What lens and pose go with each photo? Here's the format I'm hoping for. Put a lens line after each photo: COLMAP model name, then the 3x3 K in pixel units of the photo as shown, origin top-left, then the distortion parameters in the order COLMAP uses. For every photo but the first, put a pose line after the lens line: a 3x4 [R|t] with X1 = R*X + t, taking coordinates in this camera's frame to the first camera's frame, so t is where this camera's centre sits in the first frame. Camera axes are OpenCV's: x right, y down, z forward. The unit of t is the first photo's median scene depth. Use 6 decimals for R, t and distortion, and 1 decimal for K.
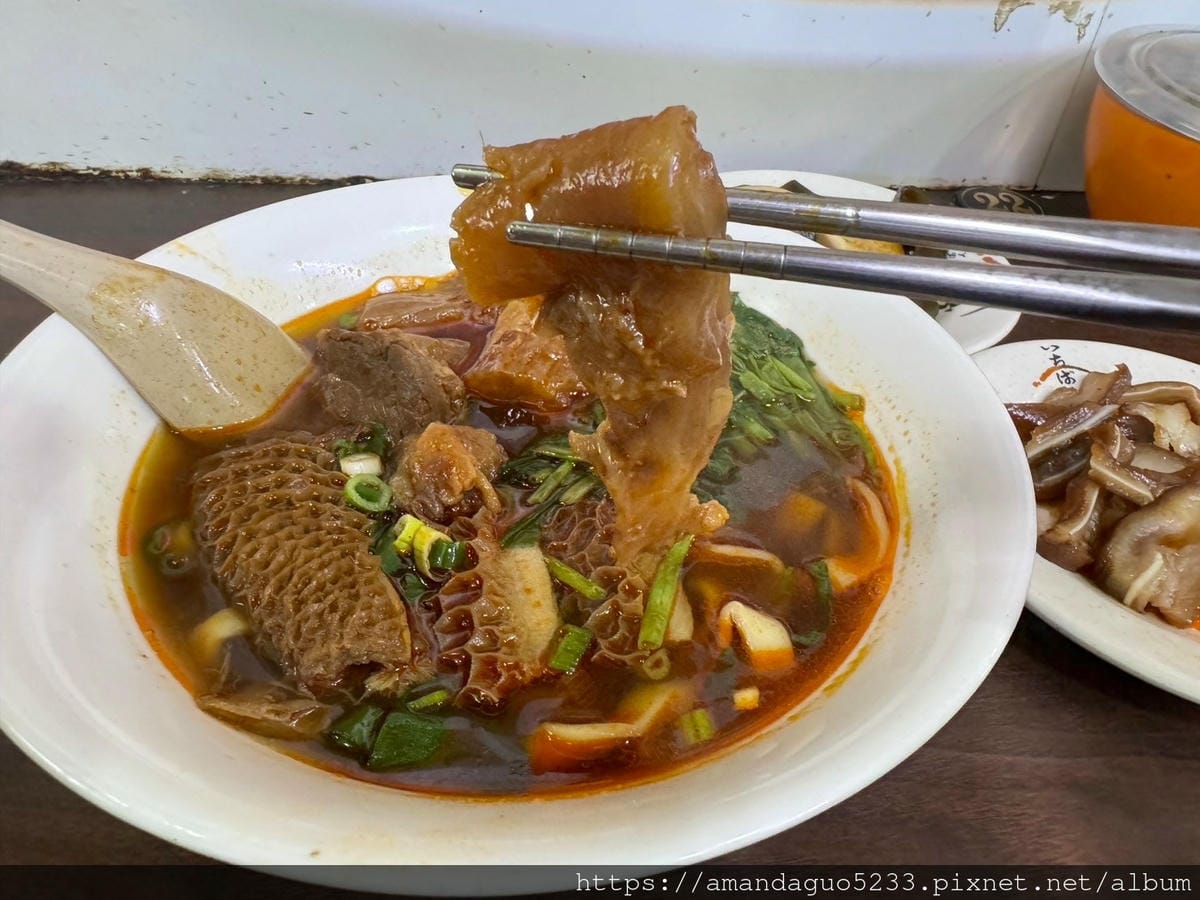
lens RADIAL K [[855.9, 0, 659.7], [0, 855.9, 446.5], [0, 0, 1]] dist [-0.005014, 0.001743]
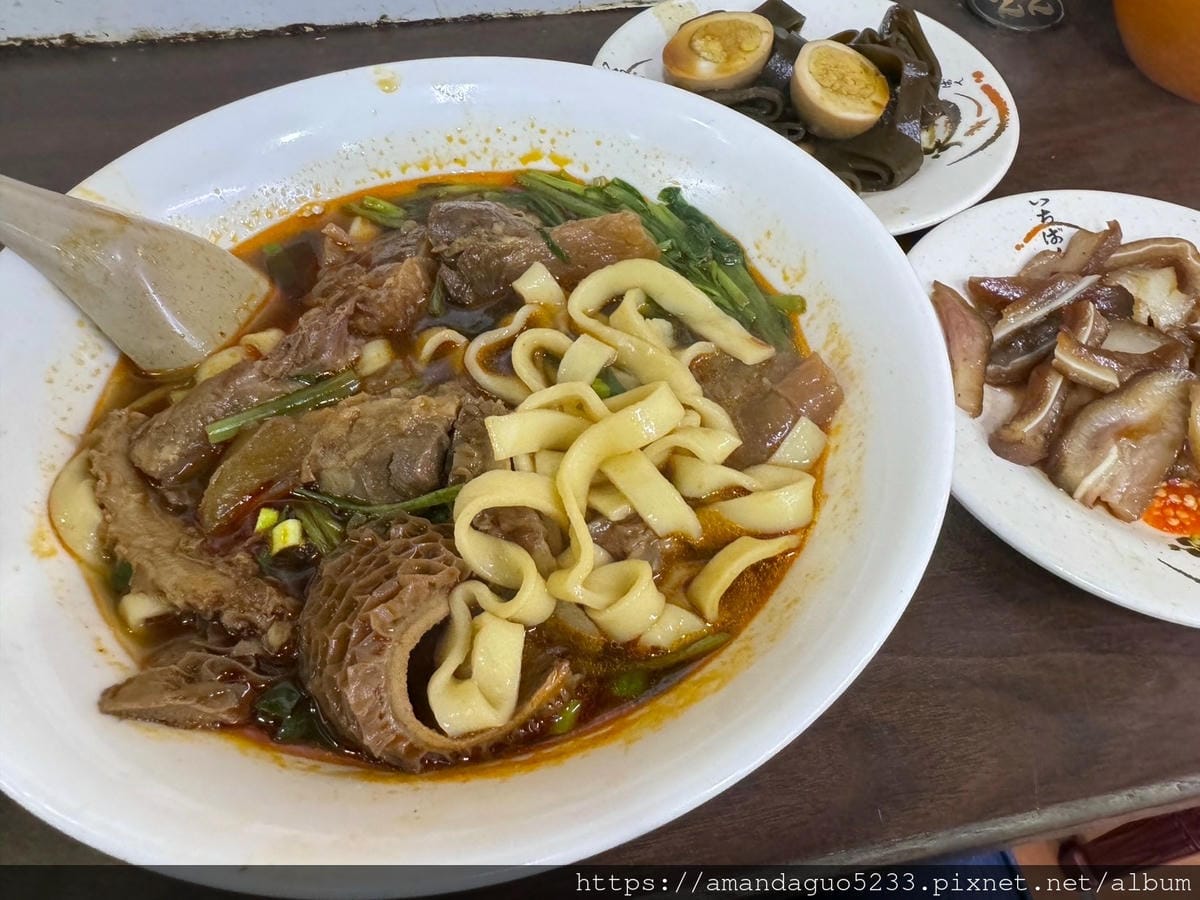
lens RADIAL K [[859.5, 0, 661.6], [0, 859.5, 444.2], [0, 0, 1]] dist [-0.002521, 0.000613]
pose [[0.998010, -0.039730, -0.048963, 0.095587], [0.050795, 0.966659, 0.250978, -0.135496], [0.037359, -0.252966, 0.966754, 0.016470]]
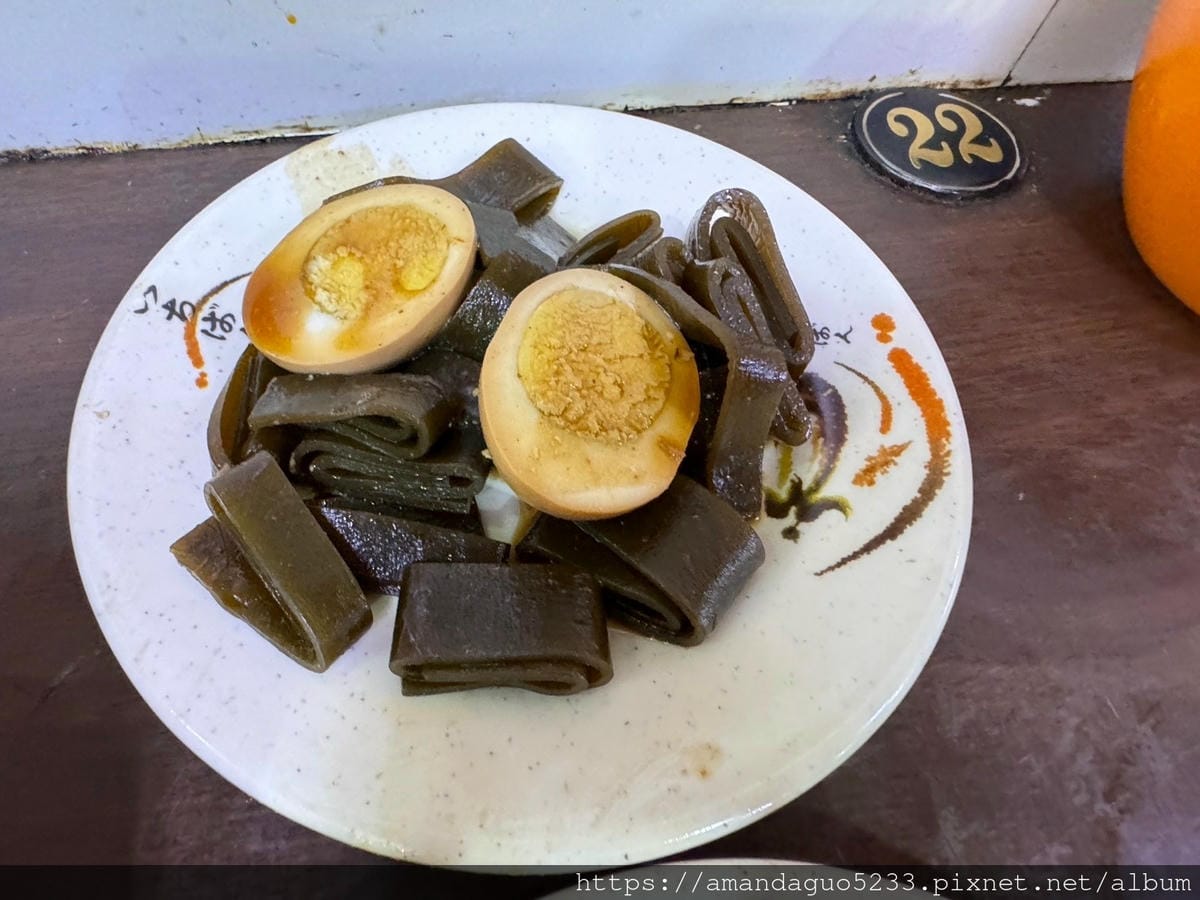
lens RADIAL K [[677.4, 0, 535.3], [0, 677.4, 450.9], [0, 0, 1]] dist [-0.002255, 0.000105]
pose [[0.997312, -0.006468, -0.072988, 0.294297], [0.030545, 0.942119, 0.333884, -0.405692], [0.066604, -0.335216, 0.939784, 0.859112]]
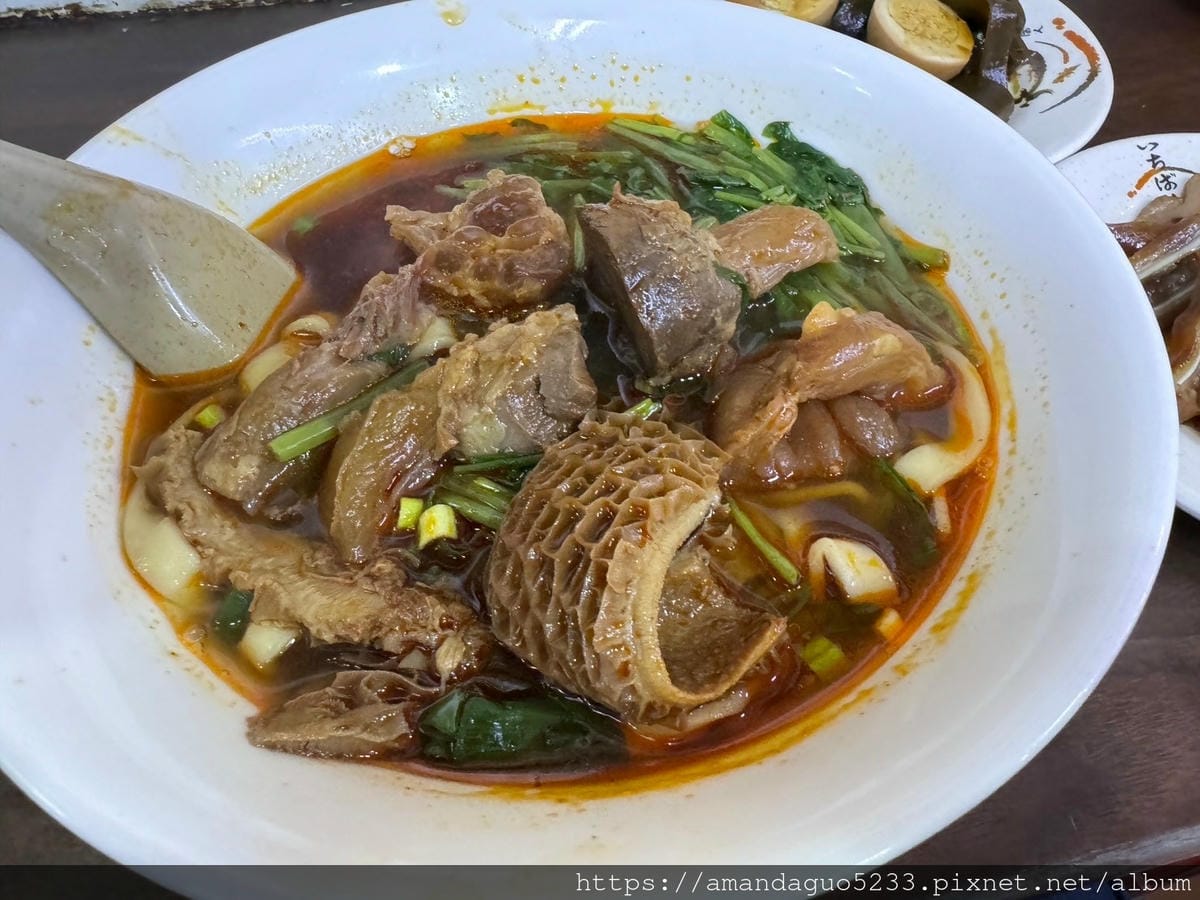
lens RADIAL K [[855.9, 0, 659.7], [0, 855.9, 446.5], [0, 0, 1]] dist [-0.005014, 0.001743]
pose [[0.996901, -0.070199, -0.035513, -0.025092], [0.076651, 0.968342, 0.237567, -0.075919], [0.017712, -0.239553, 0.970722, 0.103310]]
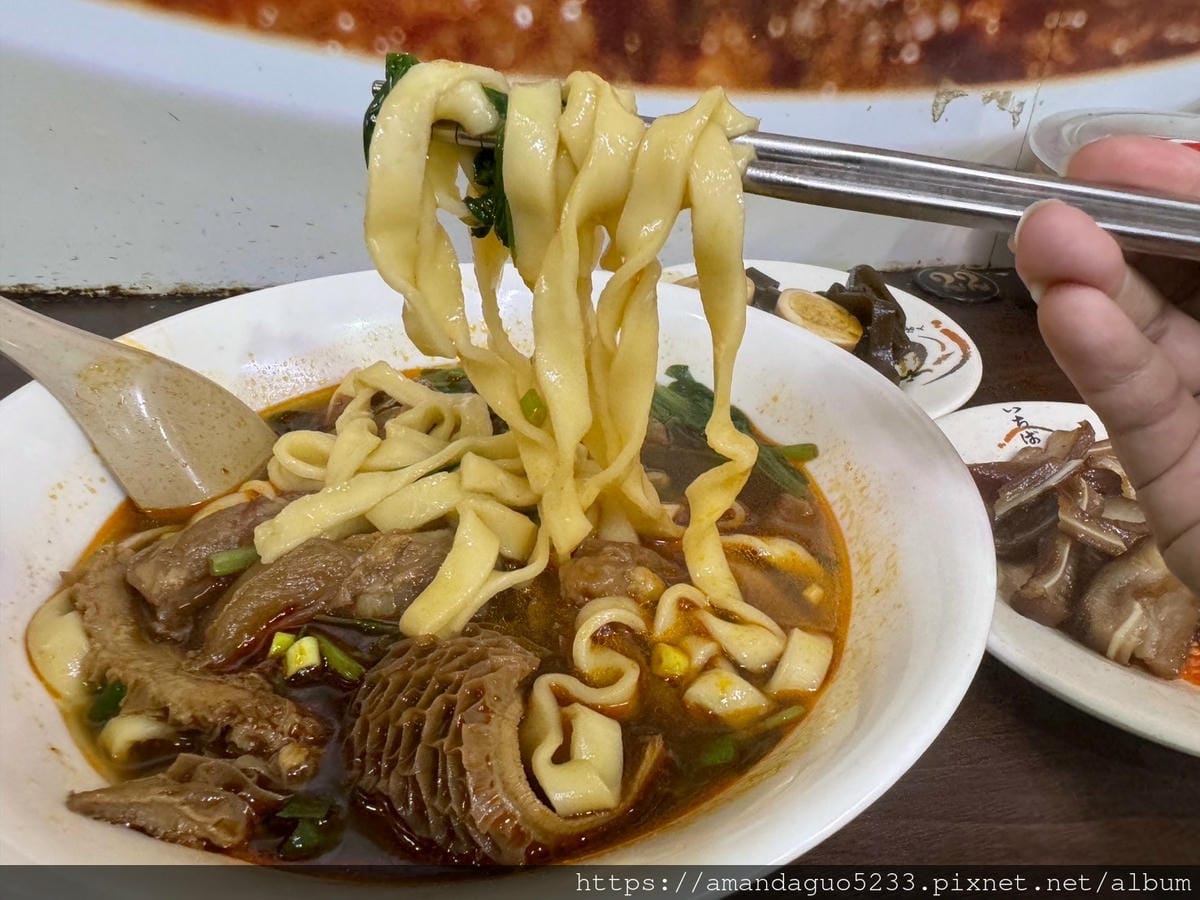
lens RADIAL K [[855.9, 0, 659.7], [0, 855.9, 446.5], [0, 0, 1]] dist [-0.005014, 0.001743]
pose [[0.998589, -0.051727, 0.012021, 0.034782], [0.052834, 0.990540, -0.126647, 0.037827], [-0.005356, 0.127103, 0.991875, 0.015399]]
